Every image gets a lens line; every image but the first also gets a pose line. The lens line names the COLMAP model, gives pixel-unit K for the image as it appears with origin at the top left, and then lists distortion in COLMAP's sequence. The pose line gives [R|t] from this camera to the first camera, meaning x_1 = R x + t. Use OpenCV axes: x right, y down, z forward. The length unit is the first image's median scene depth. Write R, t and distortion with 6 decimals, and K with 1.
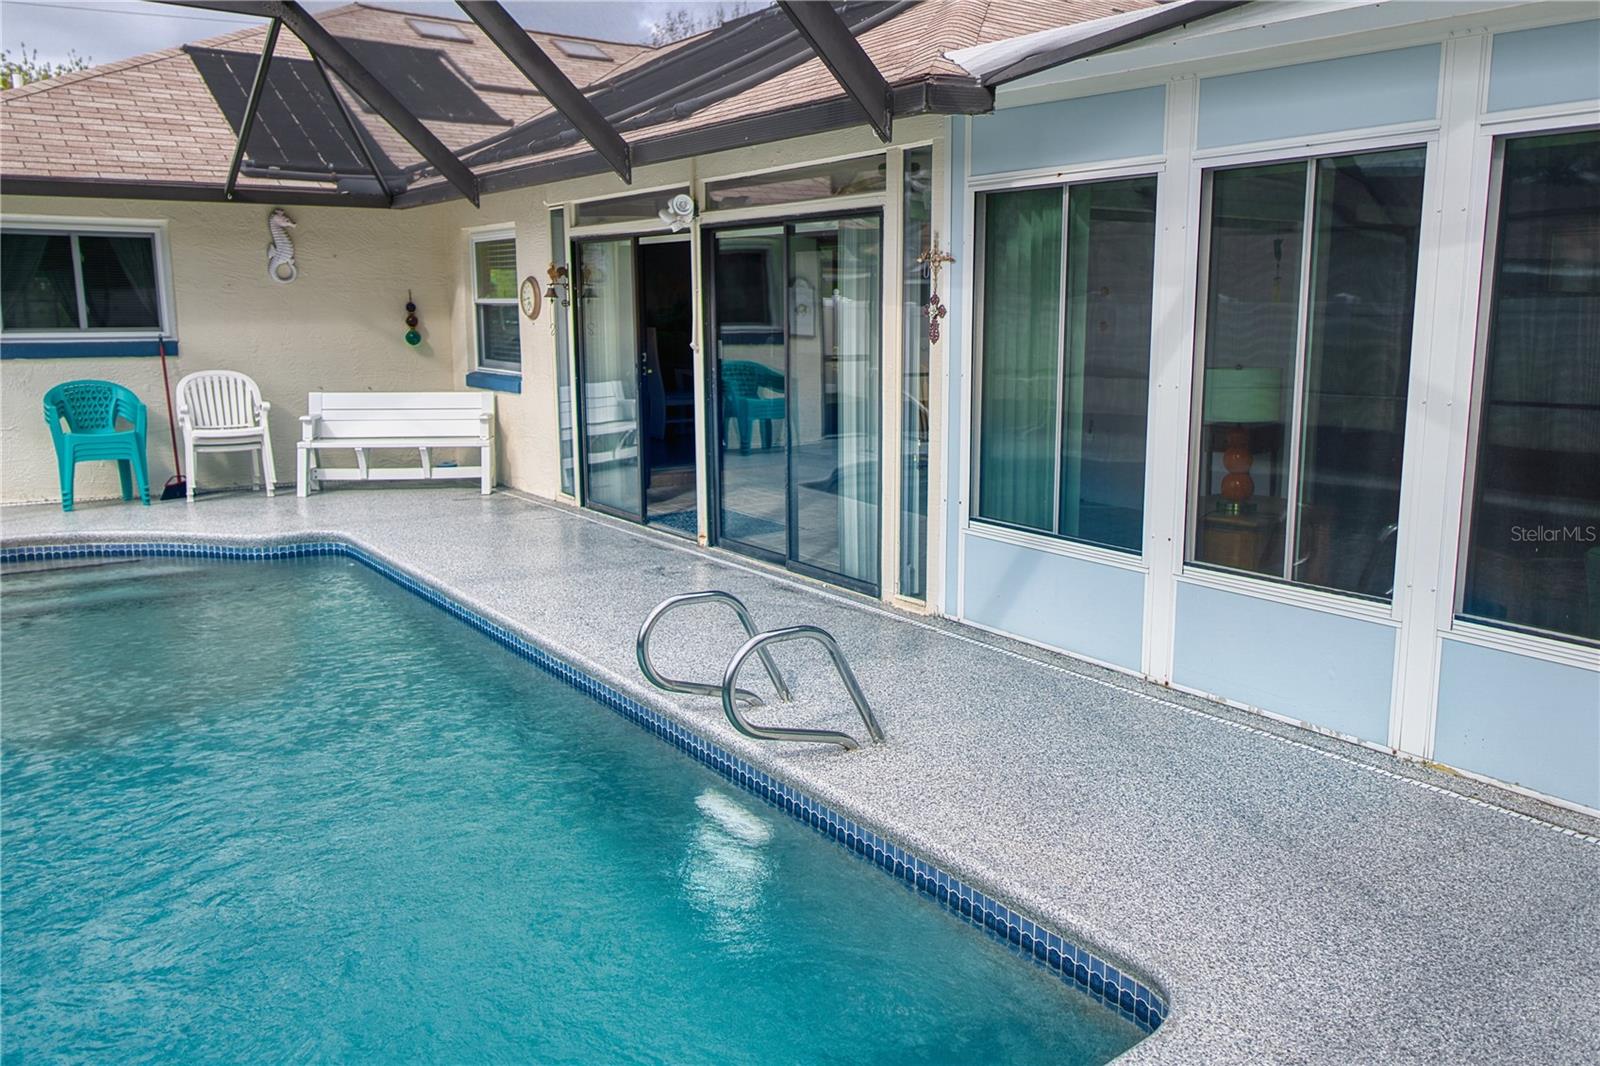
lens RADIAL K [[1334.5, 0, 854.3], [0, 1334.5, 558.6], [0, 0, 1]] dist [0.025956, -0.018251]
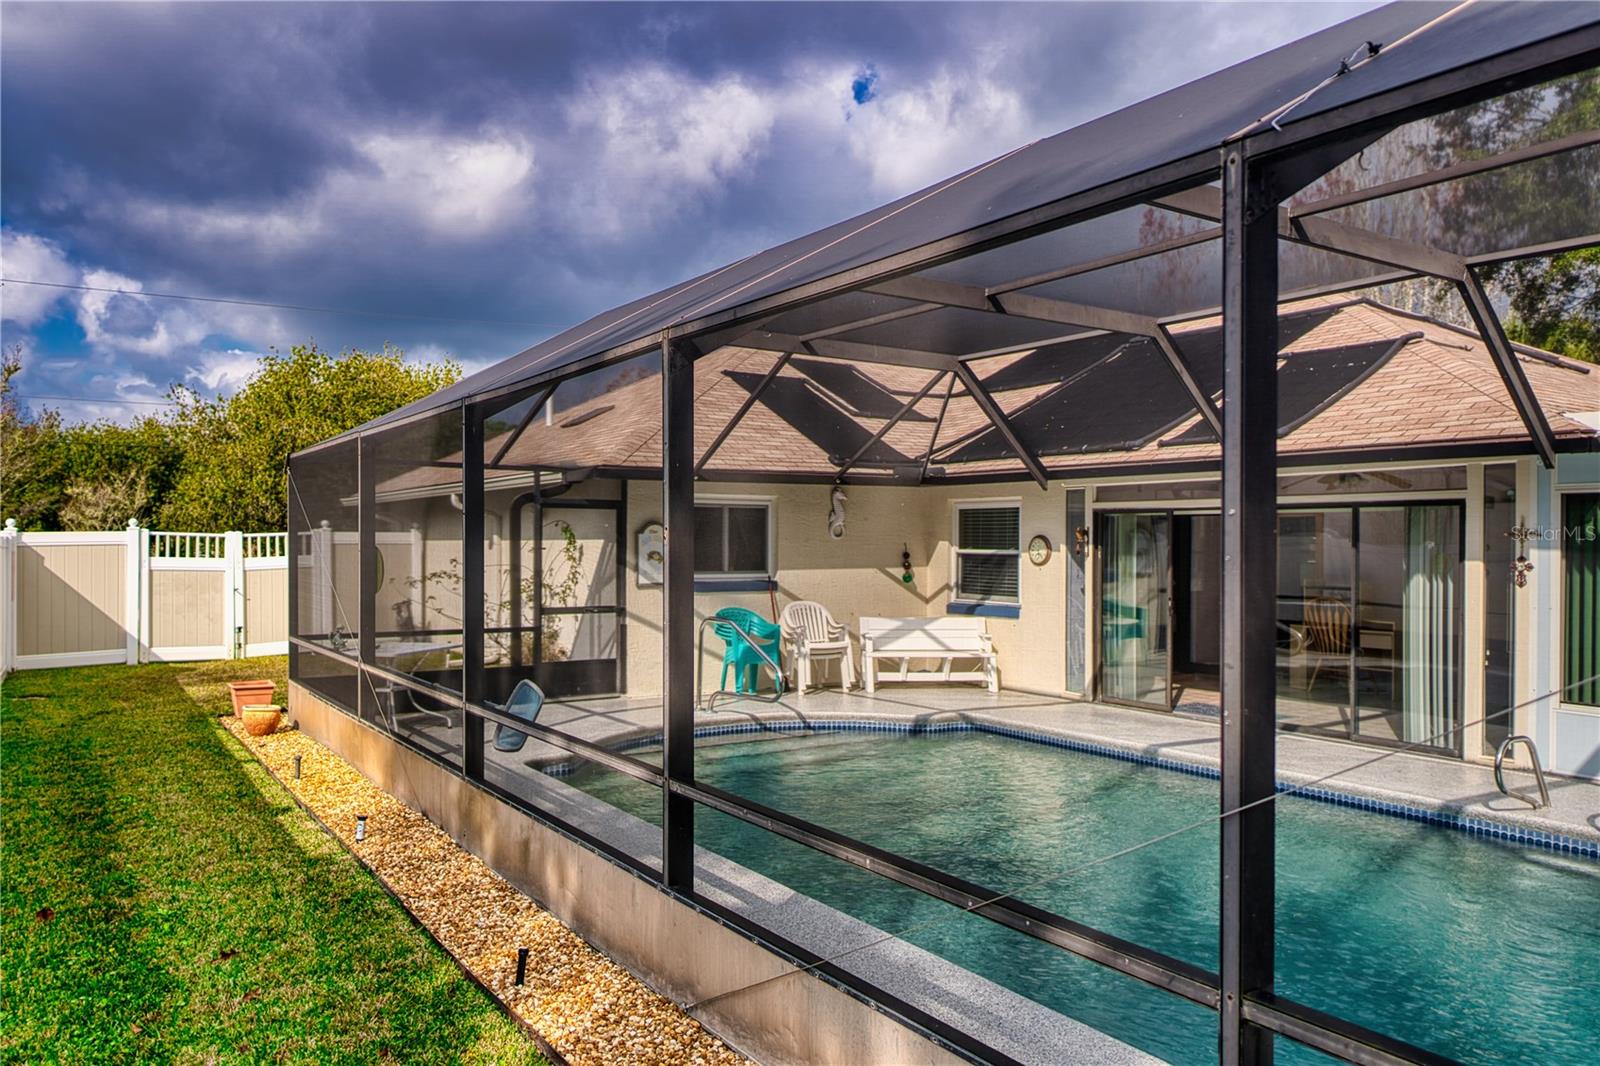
lens RADIAL K [[1255.2, 0, 806.4], [0, 1255.2, 515.8], [0, 0, 1]] dist [0.005590, 0.012333]
pose [[0.998200, 0.002209, -0.059938, -0.400767], [-0.014624, 0.978124, -0.207509, 0.043546], [0.058168, 0.208012, 0.976395, -0.290558]]
